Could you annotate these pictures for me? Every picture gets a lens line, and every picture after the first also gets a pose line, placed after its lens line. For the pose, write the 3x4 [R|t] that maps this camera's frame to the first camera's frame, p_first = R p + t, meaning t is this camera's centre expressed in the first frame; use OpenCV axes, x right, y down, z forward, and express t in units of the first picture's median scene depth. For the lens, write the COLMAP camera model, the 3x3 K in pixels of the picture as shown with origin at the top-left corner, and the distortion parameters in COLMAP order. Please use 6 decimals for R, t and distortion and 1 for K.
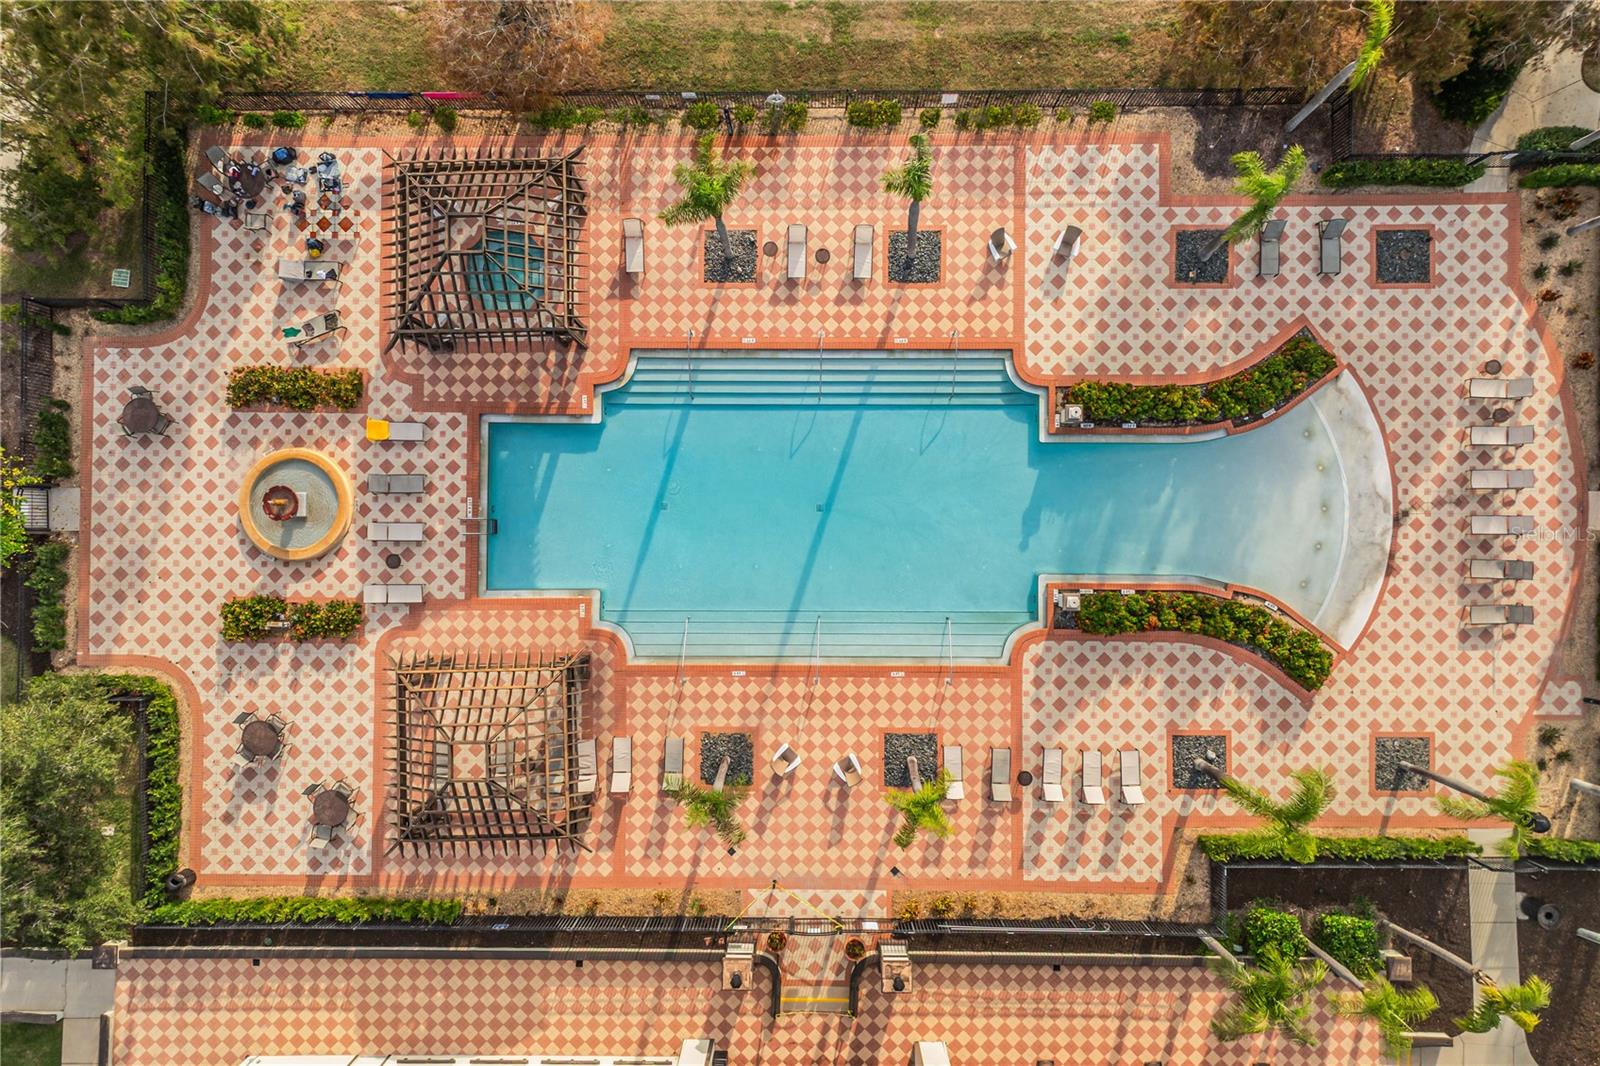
lens RADIAL K [[1116.1, 0, 800.0], [0, 1116.1, 533.0], [0, 0, 1]] dist [-0.006627, 0.003686]
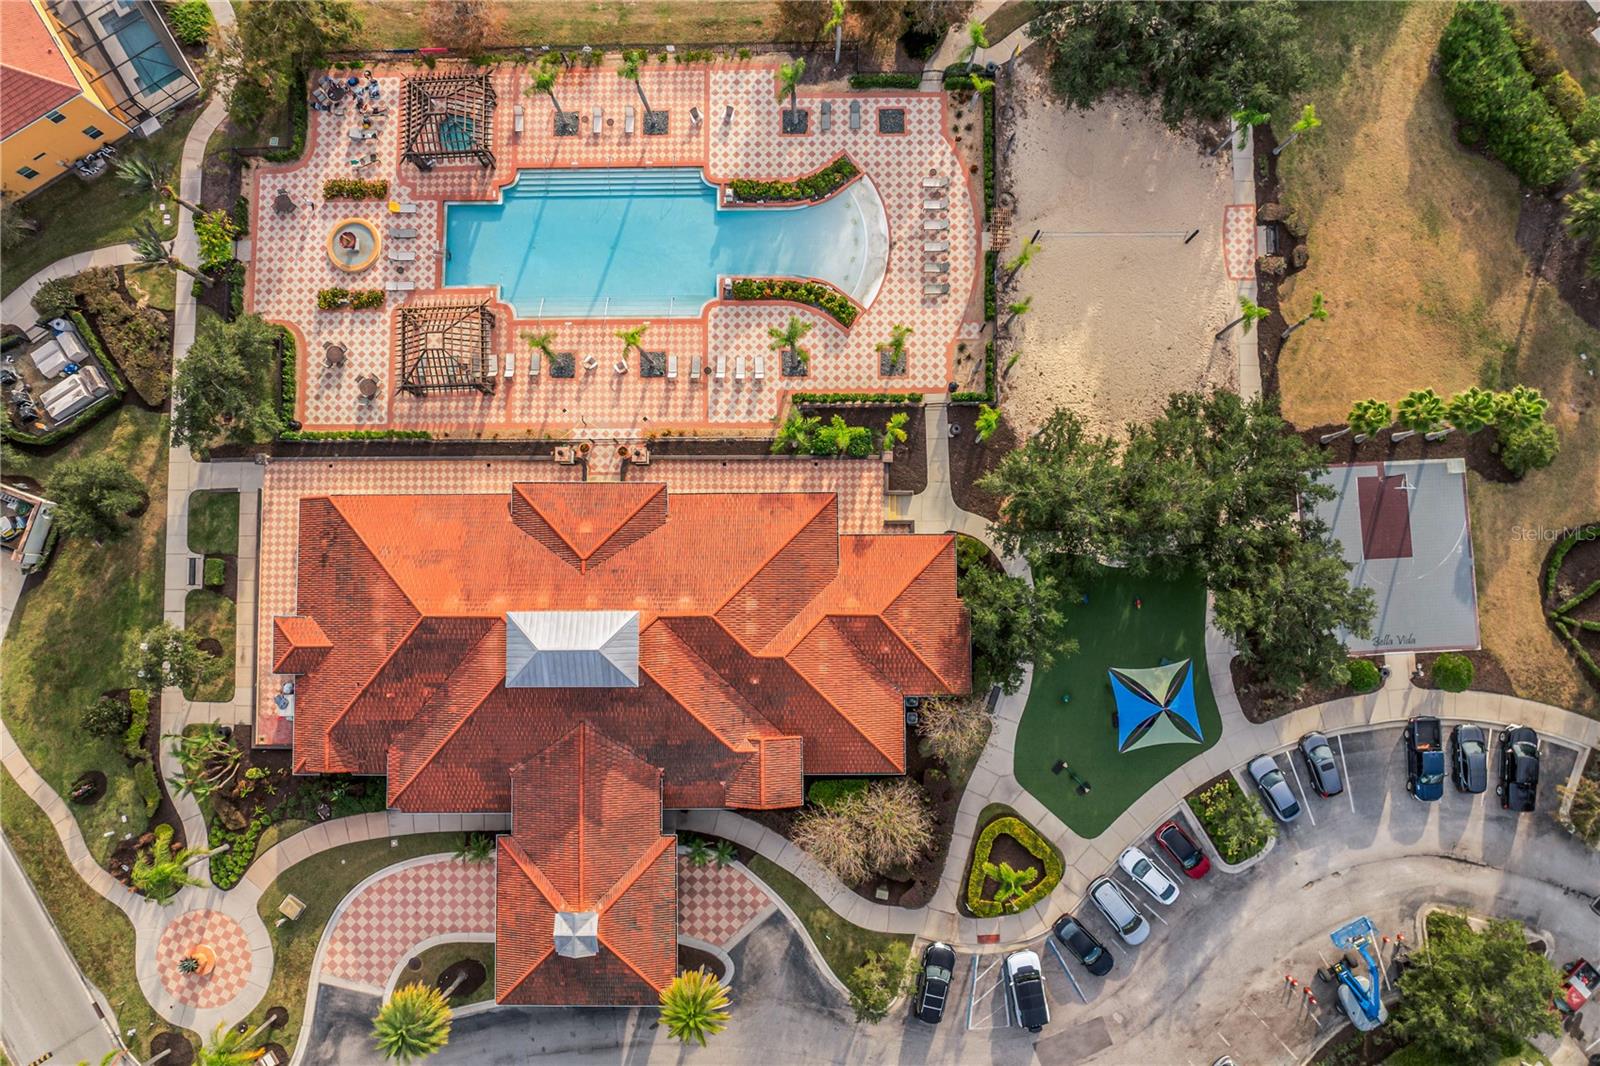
lens RADIAL K [[1116.1, 0, 800.0], [0, 1116.1, 533.0], [0, 0, 1]] dist [-0.006627, 0.003686]
pose [[0.999981, -0.006005, 0.001053, 0.362904], [0.006061, 0.997854, -0.065202, 0.644024], [-0.000660, 0.065207, 0.997872, -1.006214]]
